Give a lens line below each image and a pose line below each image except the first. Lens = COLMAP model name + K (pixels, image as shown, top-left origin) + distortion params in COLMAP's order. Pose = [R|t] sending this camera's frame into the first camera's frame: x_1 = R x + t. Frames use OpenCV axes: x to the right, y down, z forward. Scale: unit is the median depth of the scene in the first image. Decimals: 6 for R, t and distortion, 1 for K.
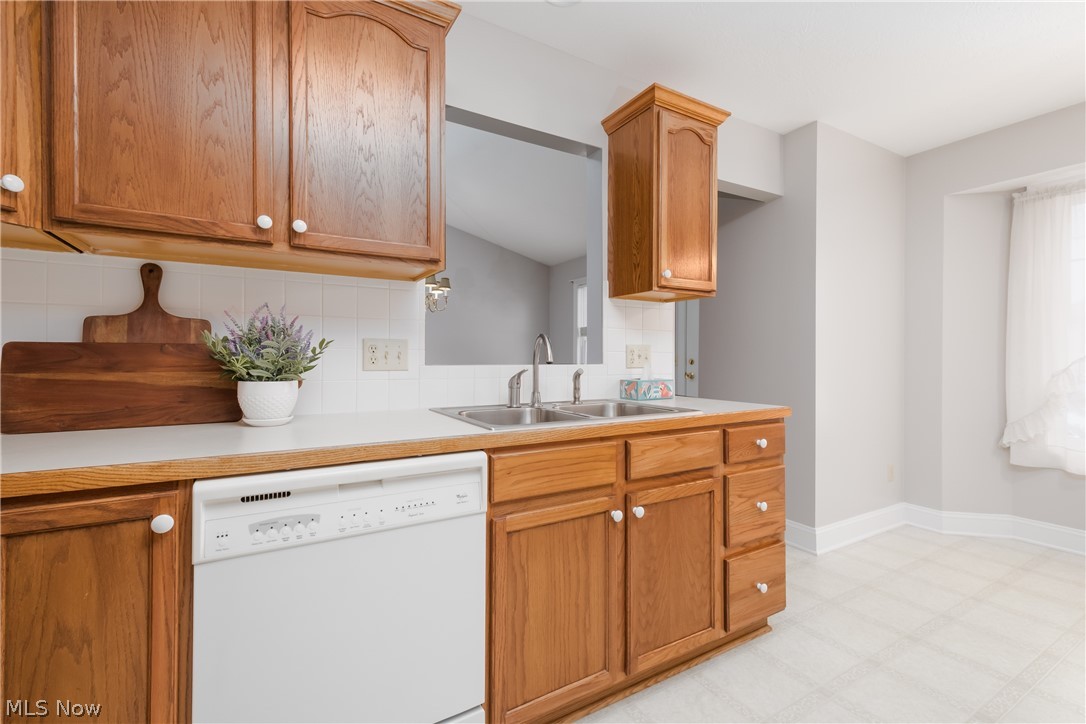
lens RADIAL K [[469.1, 0, 544.2], [0, 469.1, 357.4], [0, 0, 1]] dist [0.016467, -0.002250]
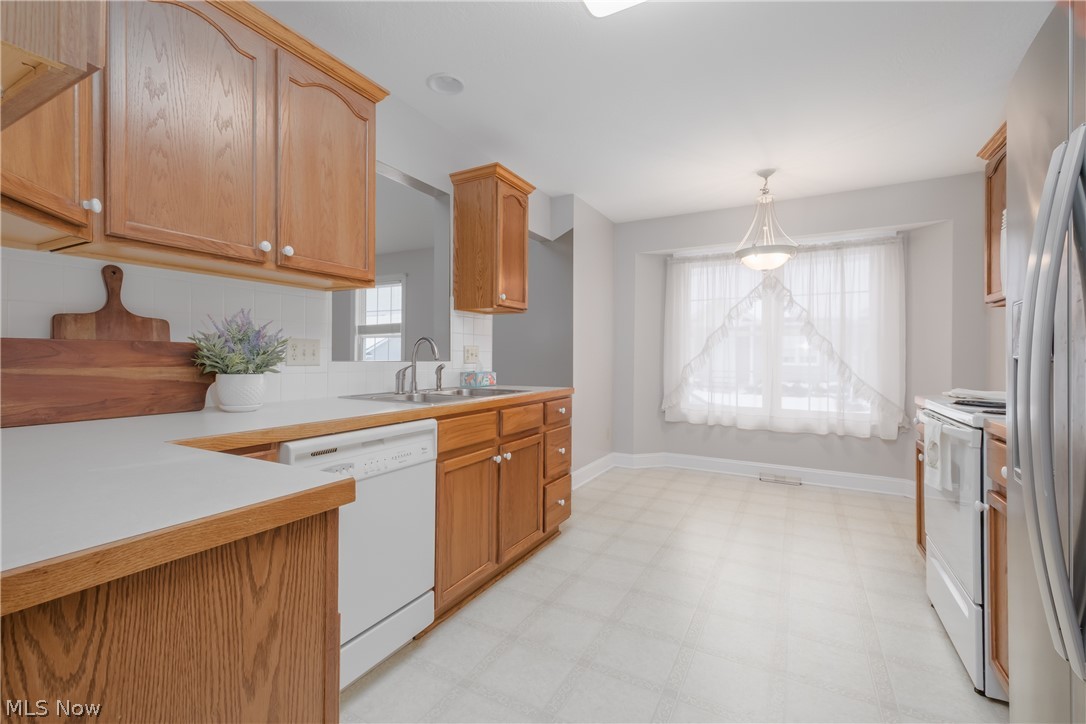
lens RADIAL K [[469.1, 0, 525.5], [0, 469.1, 356.9], [0, 0, 1]] dist [0.016467, -0.002250]
pose [[0.868732, 0.004172, 0.495265, -0.405866], [-0.006898, 0.999969, 0.003676, -0.001851], [-0.495235, -0.006610, 0.868734, -0.285904]]
